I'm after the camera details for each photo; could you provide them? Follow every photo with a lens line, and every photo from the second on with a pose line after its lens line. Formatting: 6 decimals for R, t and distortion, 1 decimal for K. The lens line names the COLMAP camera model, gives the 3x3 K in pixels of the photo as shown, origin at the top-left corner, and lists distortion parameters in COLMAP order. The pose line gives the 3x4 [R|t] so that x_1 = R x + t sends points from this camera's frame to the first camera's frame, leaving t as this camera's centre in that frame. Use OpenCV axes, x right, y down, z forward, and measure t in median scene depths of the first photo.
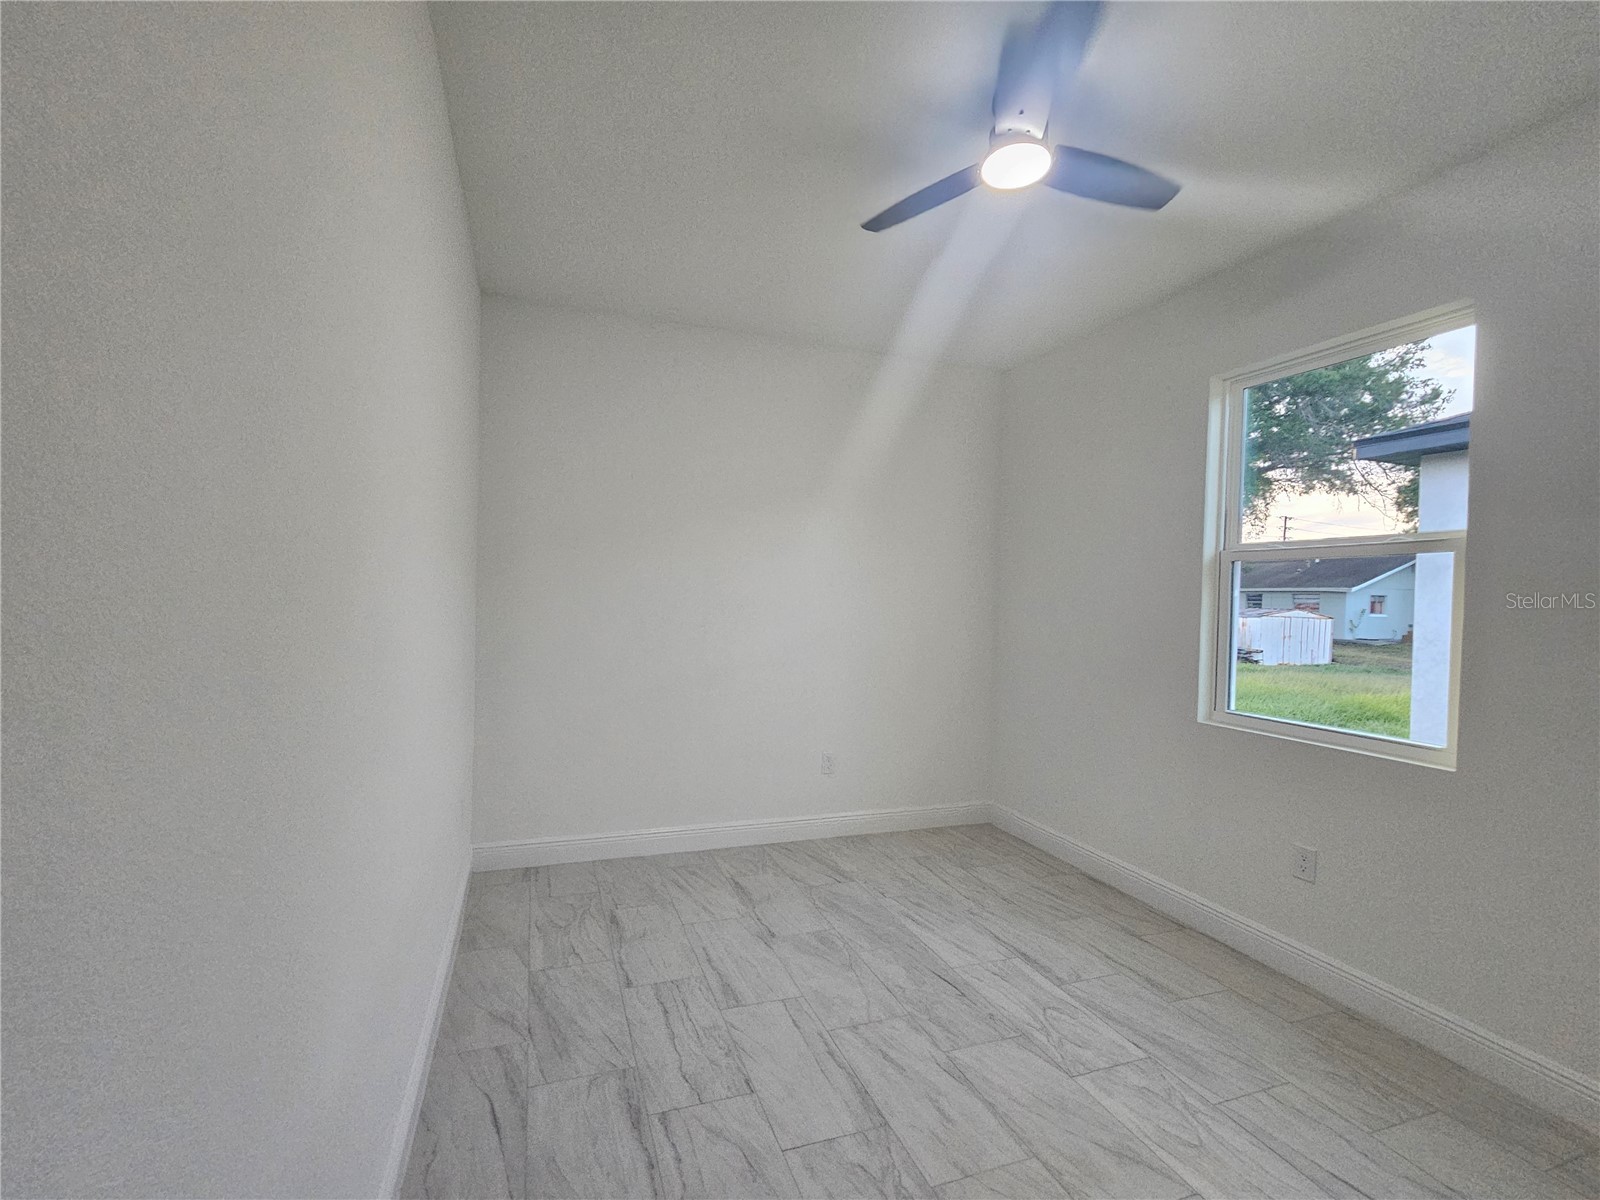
lens RADIAL K [[655.0, 0, 798.2], [0, 655.0, 606.6], [0, 0, 1]] dist [-0.001260, 0.000200]
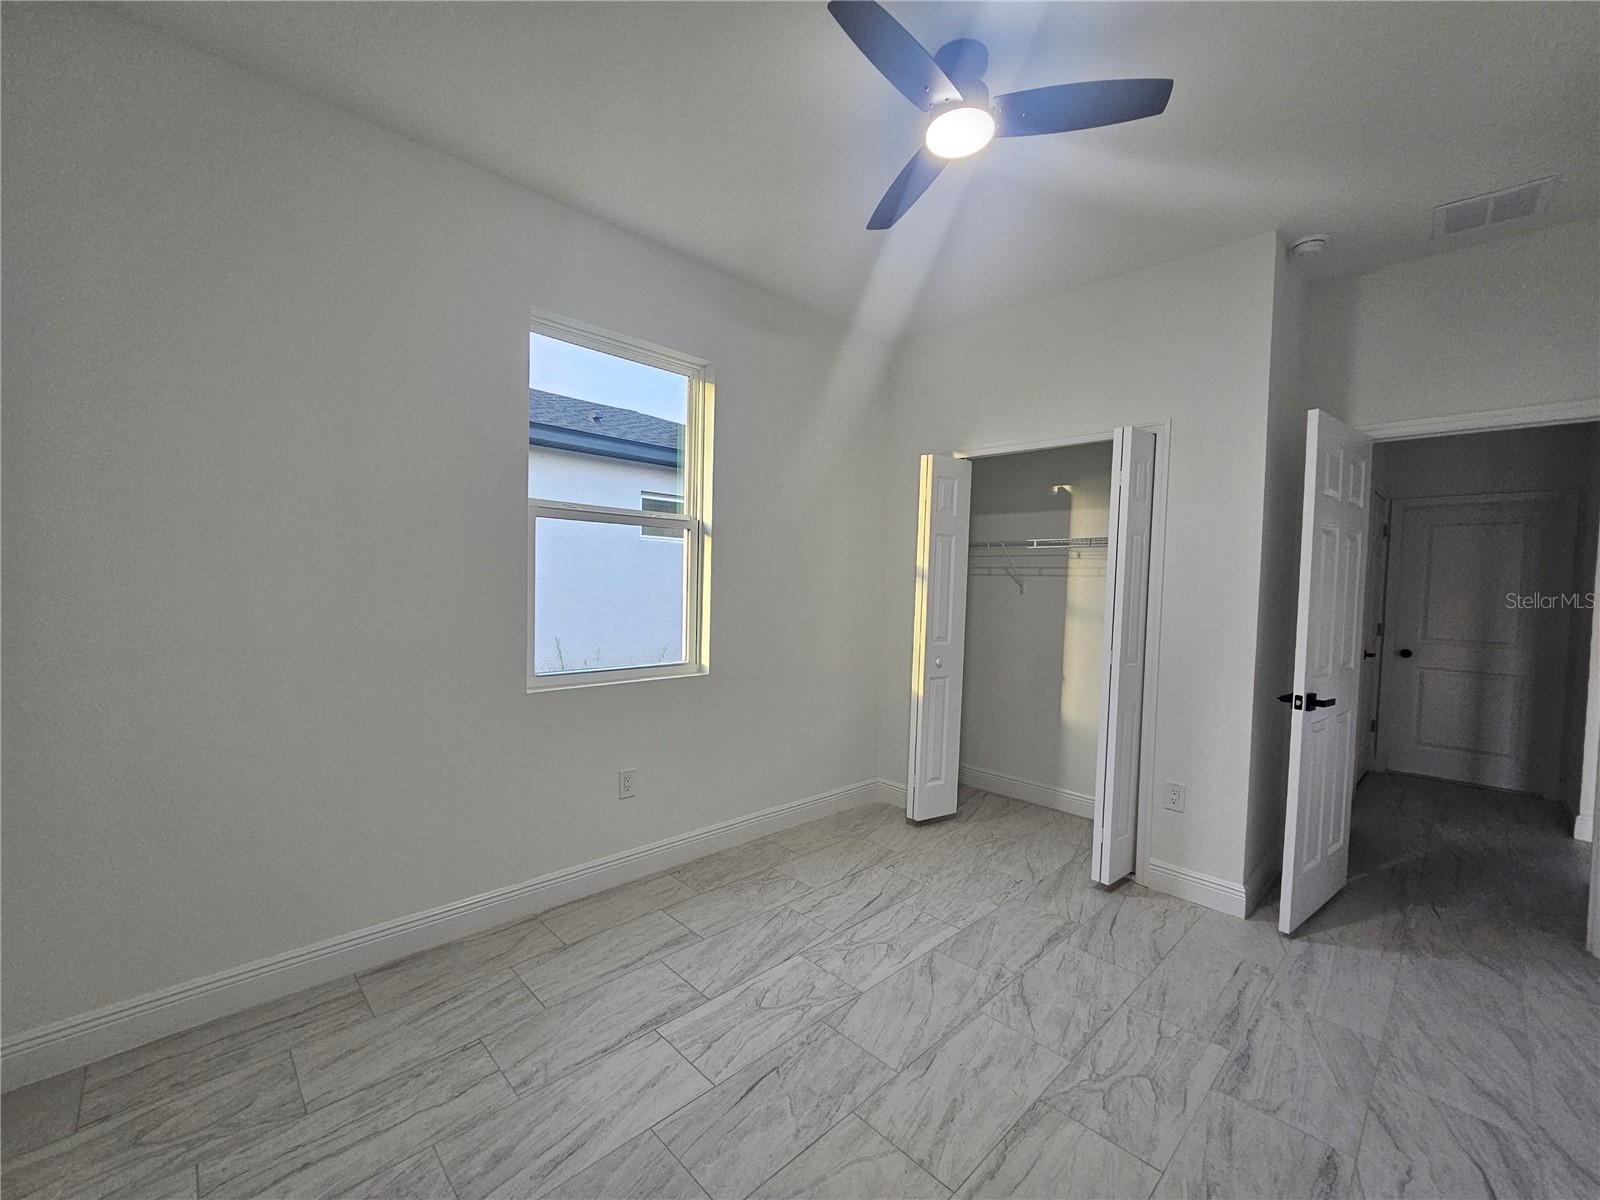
lens RADIAL K [[655.0, 0, 798.2], [0, 655.0, 606.6], [0, 0, 1]] dist [-0.001260, 0.000200]
pose [[-0.369939, -0.072913, 0.926190, -0.431510], [-0.018511, 0.997296, 0.071117, -0.008528], [-0.928871, 0.009164, -0.370289, 1.246565]]
